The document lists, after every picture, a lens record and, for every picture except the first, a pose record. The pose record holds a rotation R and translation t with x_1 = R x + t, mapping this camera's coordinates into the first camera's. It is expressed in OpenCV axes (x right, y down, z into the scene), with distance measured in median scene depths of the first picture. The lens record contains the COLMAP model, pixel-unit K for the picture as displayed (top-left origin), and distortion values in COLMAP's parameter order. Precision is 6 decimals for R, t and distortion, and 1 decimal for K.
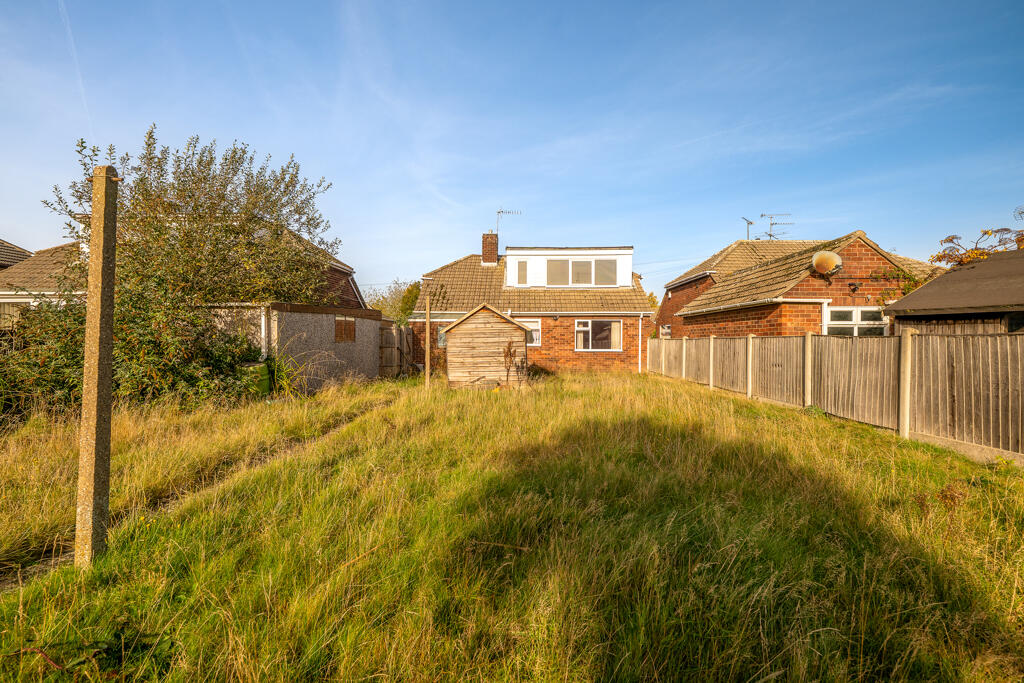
lens RADIAL K [[449.4, 0, 515.5], [0, 449.4, 333.7], [0, 0, 1]] dist [-0.000180, -0.000222]
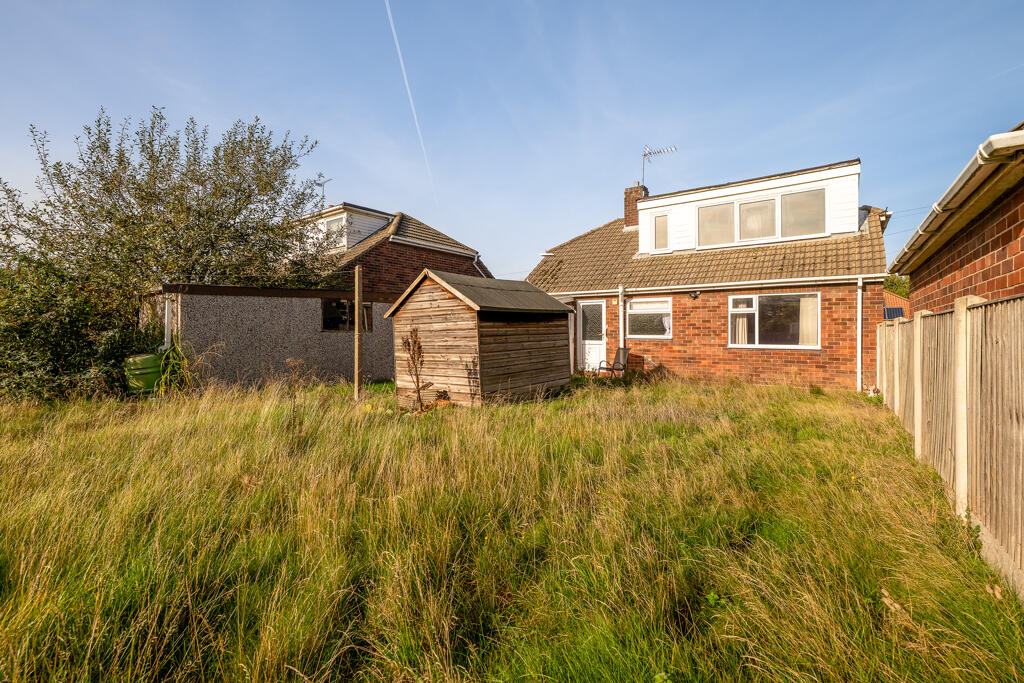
lens RADIAL K [[449.4, 0, 515.5], [0, 449.4, 333.7], [0, 0, 1]] dist [-0.000180, -0.000222]
pose [[0.821145, 0.000539, -0.570719, 0.244750], [0.008186, 0.999886, 0.012723, 0.009965], [0.570660, -0.015120, 0.821047, 0.329911]]
